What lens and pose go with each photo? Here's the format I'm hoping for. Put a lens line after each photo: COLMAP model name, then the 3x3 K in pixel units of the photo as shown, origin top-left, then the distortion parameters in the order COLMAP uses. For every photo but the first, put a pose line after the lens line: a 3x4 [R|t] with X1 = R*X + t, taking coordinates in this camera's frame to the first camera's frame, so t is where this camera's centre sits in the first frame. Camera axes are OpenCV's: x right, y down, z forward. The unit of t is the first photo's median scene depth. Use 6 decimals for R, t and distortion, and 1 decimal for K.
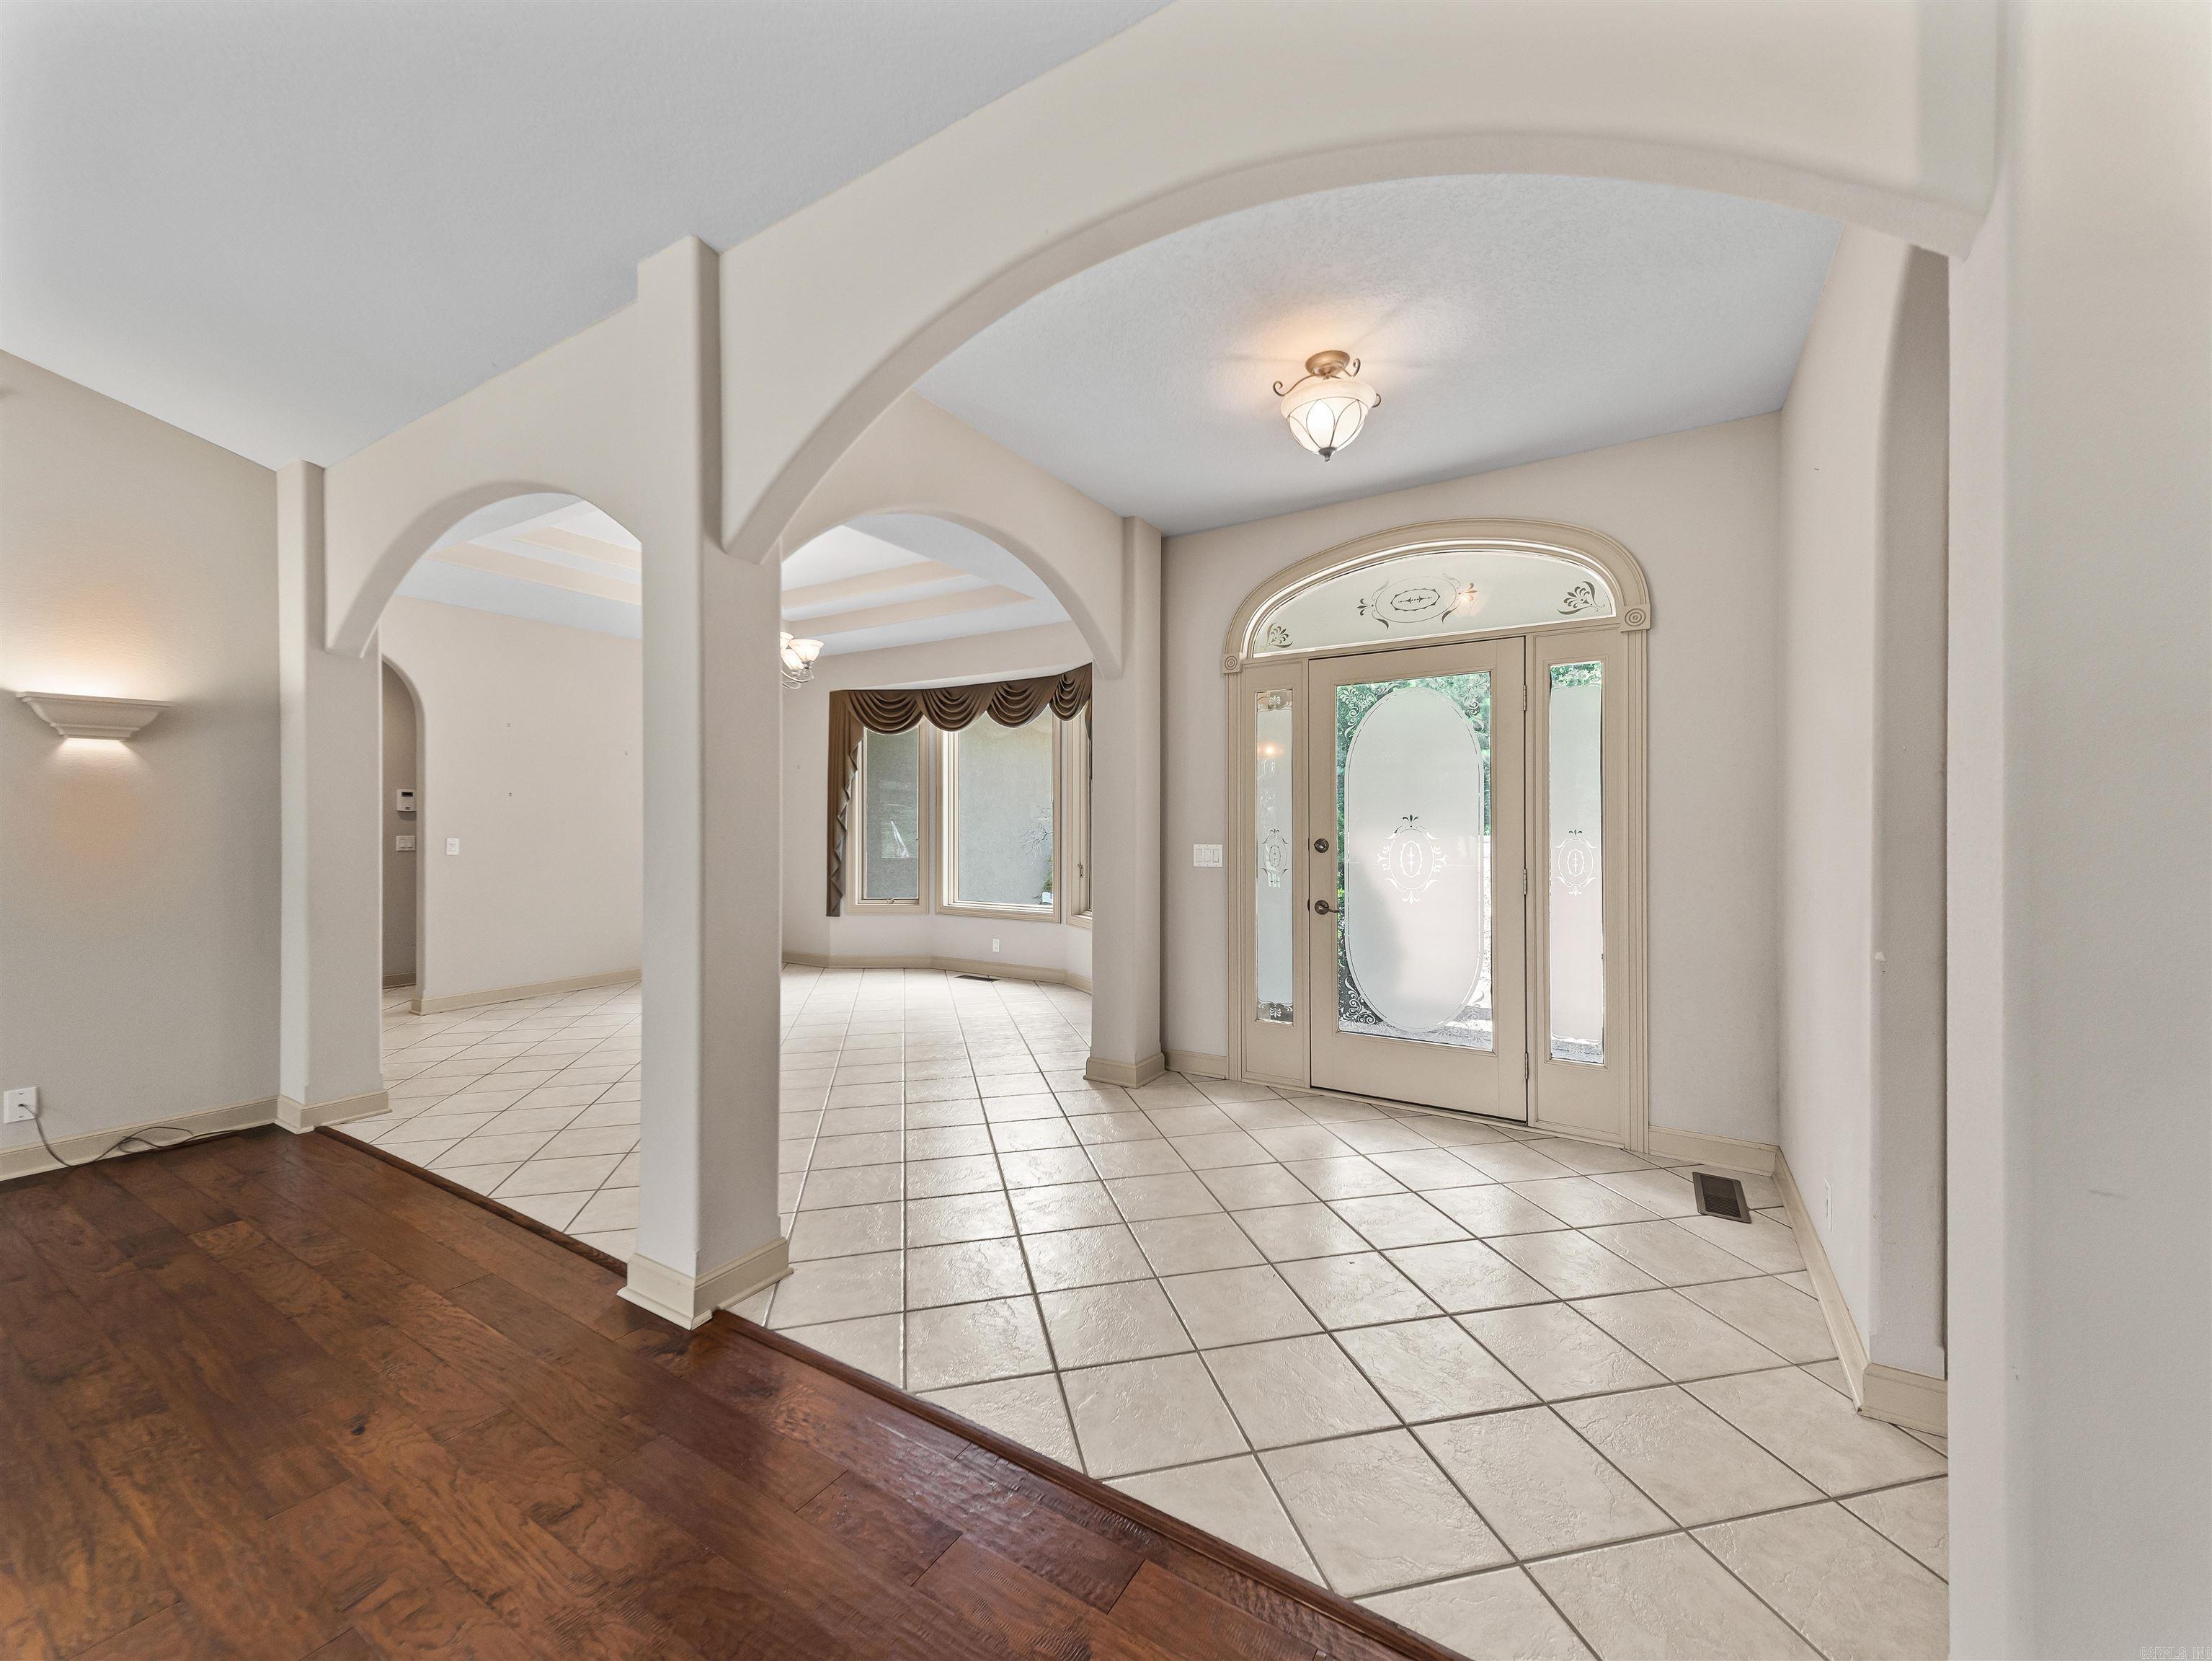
lens RADIAL K [[867.4, 0, 1106.0], [0, 867.4, 830.5], [0, 0, 1]] dist [0.027063, -0.007828]
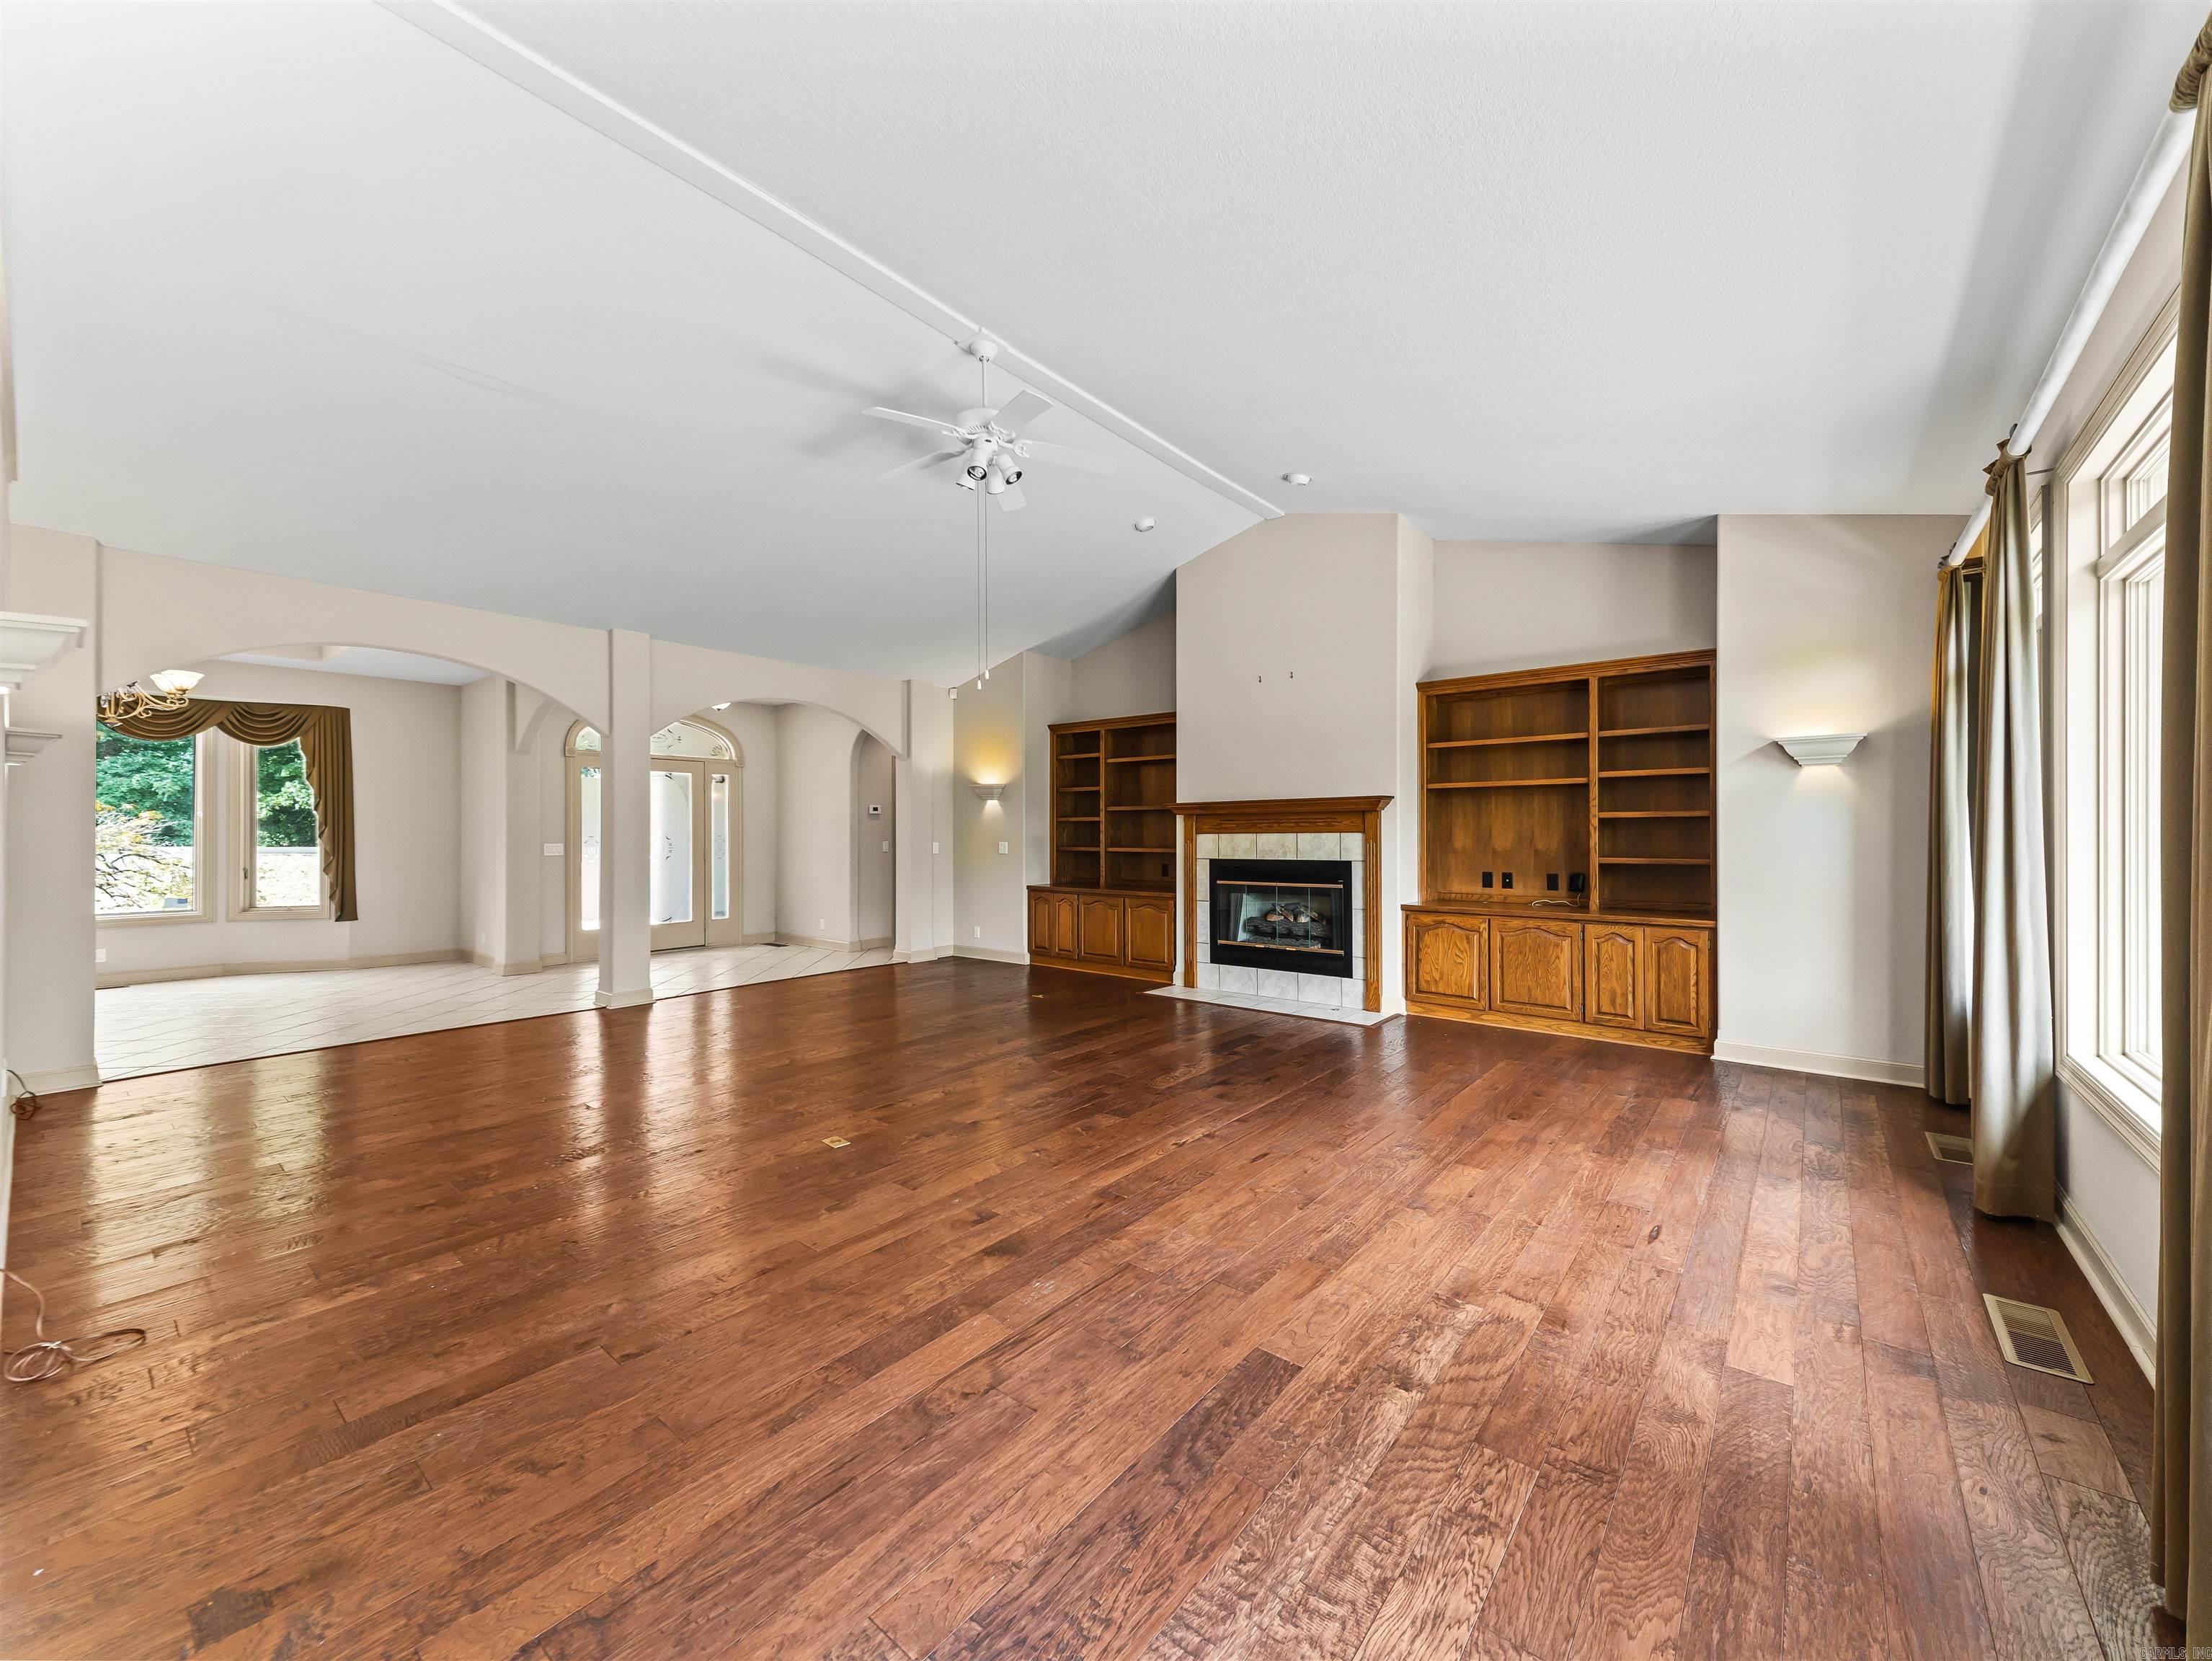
lens RADIAL K [[855.3, 0, 1110.9], [0, 855.3, 822.6], [0, 0, 1]] dist [0.033573, -0.009786]
pose [[0.123783, 0.011766, 0.992240, -1.895306], [0.006435, 0.999899, -0.012660, 0.004035], [-0.992288, 0.007953, 0.123695, -0.540483]]
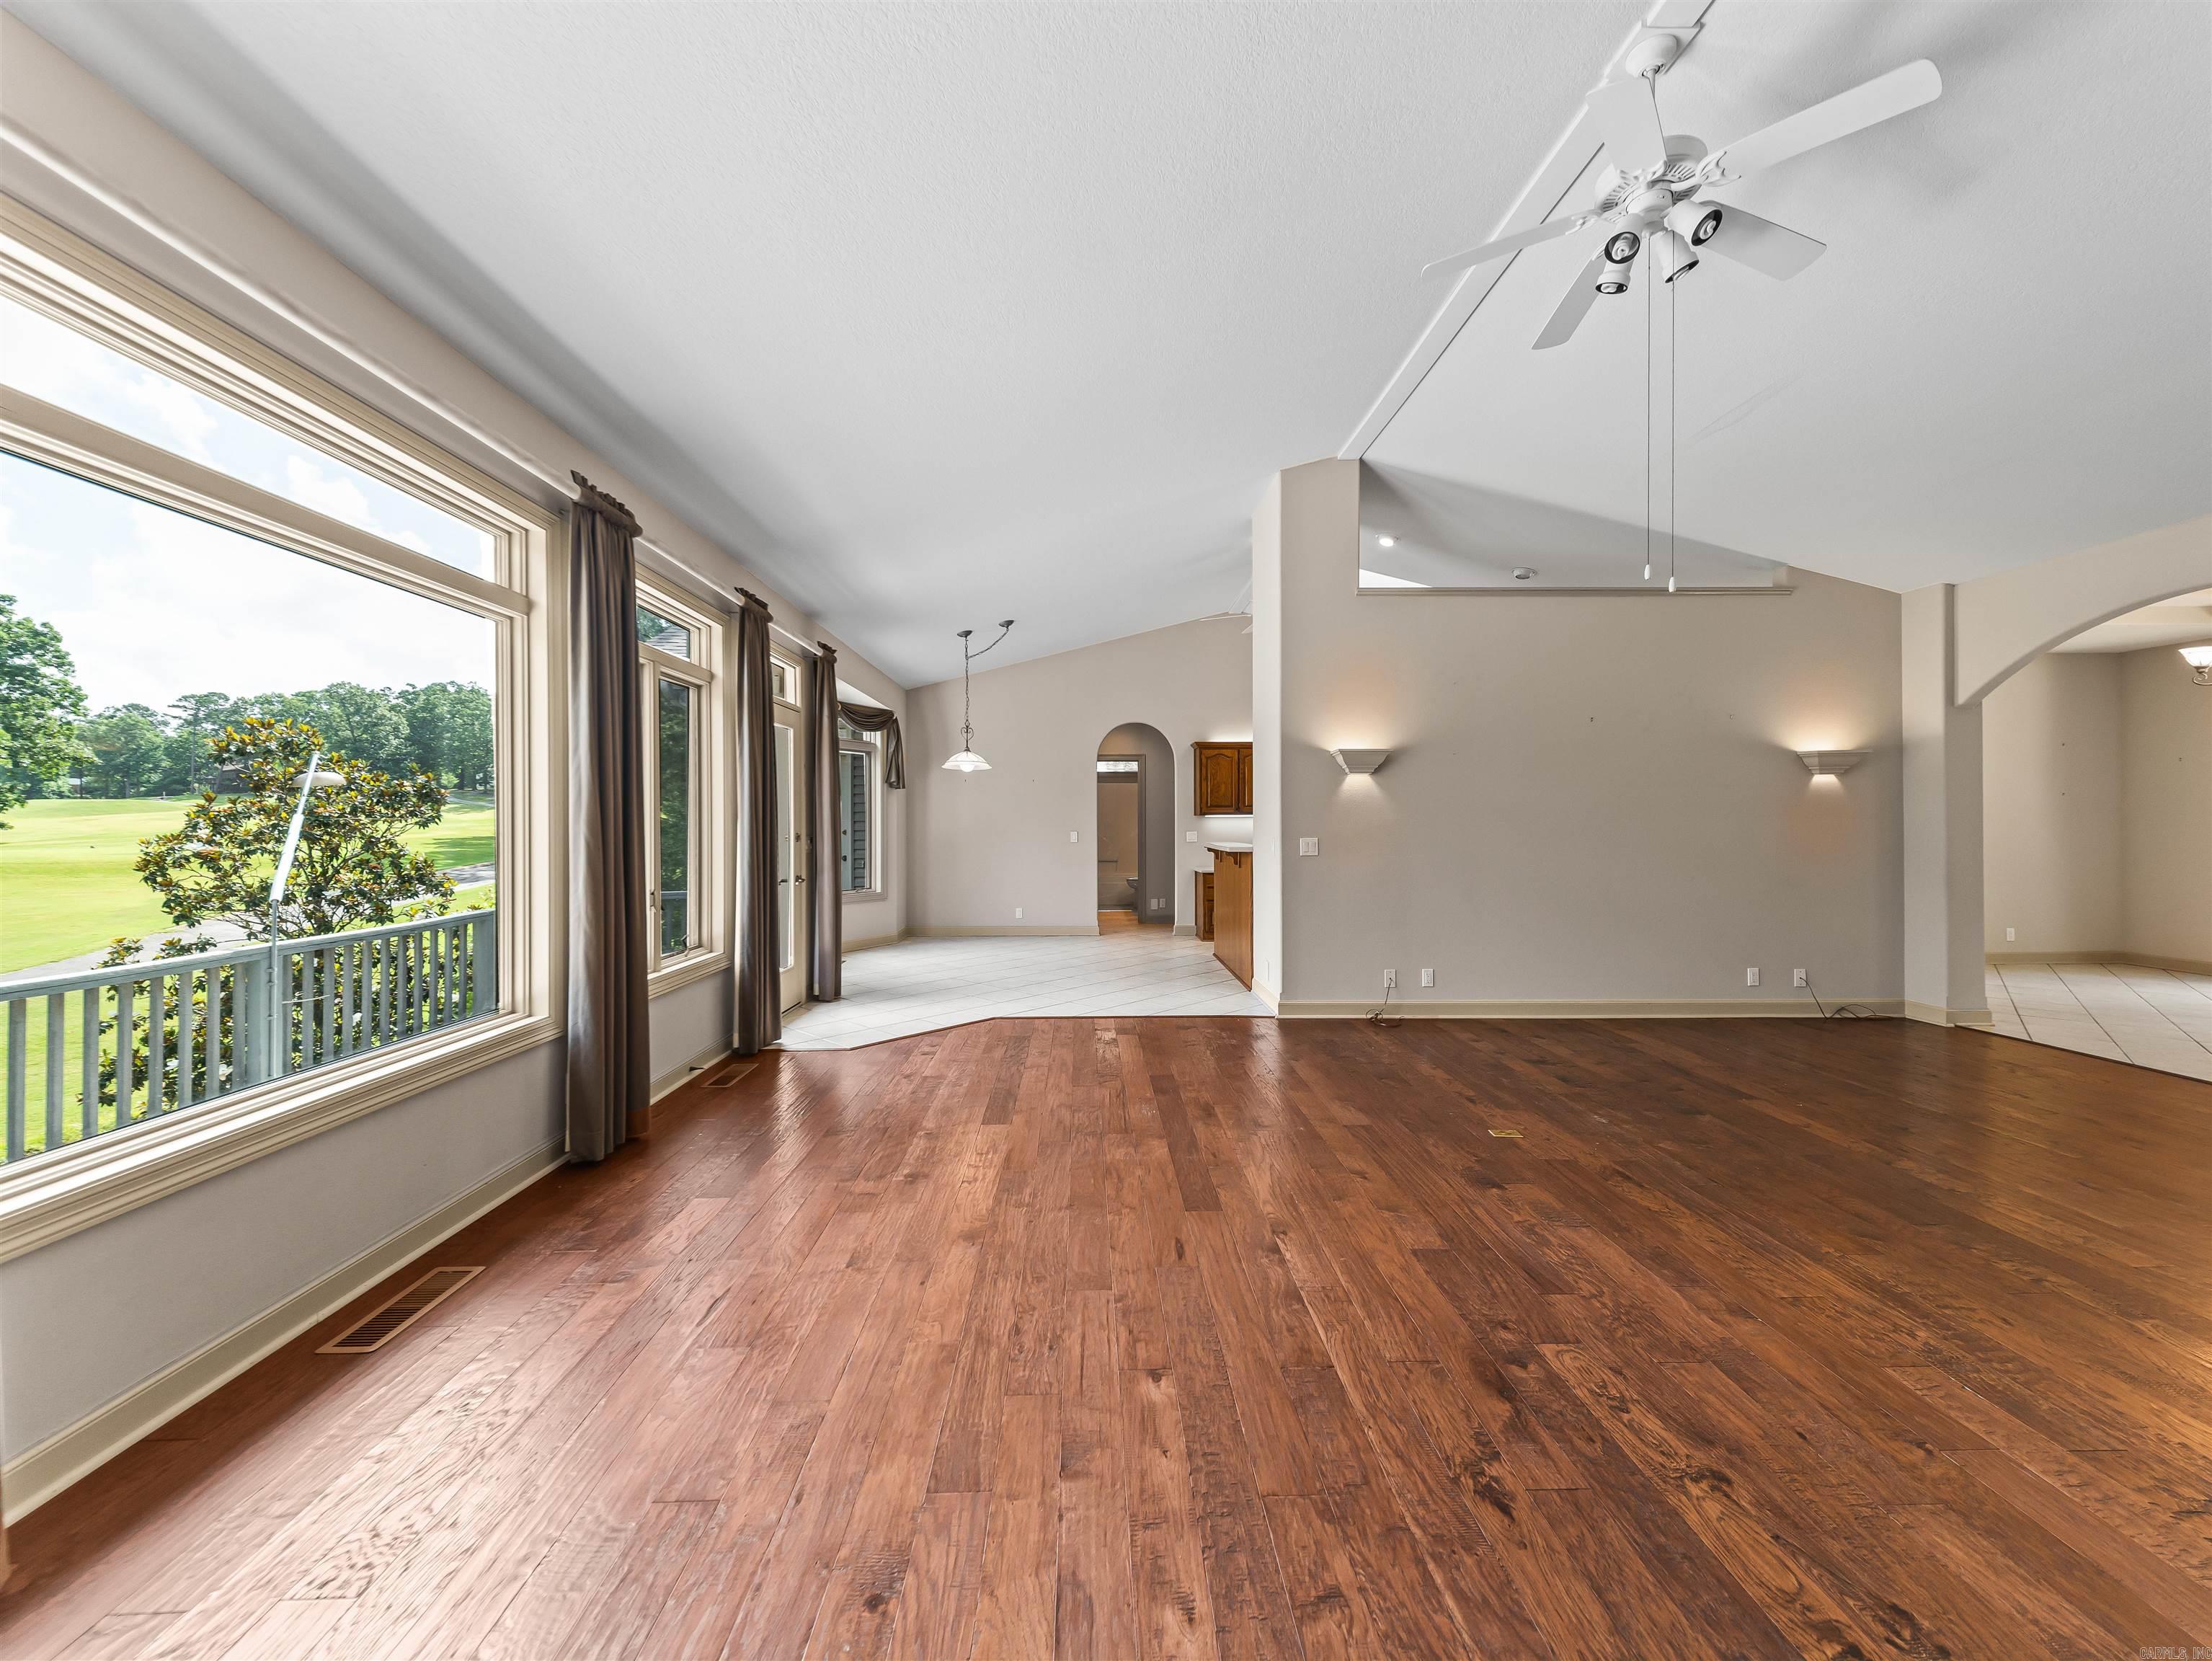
lens RADIAL K [[855.3, 0, 1110.9], [0, 855.3, 822.6], [0, 0, 1]] dist [0.033573, -0.009786]
pose [[0.556301, -0.004504, -0.830968, -0.448176], [-0.002432, 0.999972, -0.007048, 0.006298], [0.830977, 0.005942, 0.556275, -1.009677]]
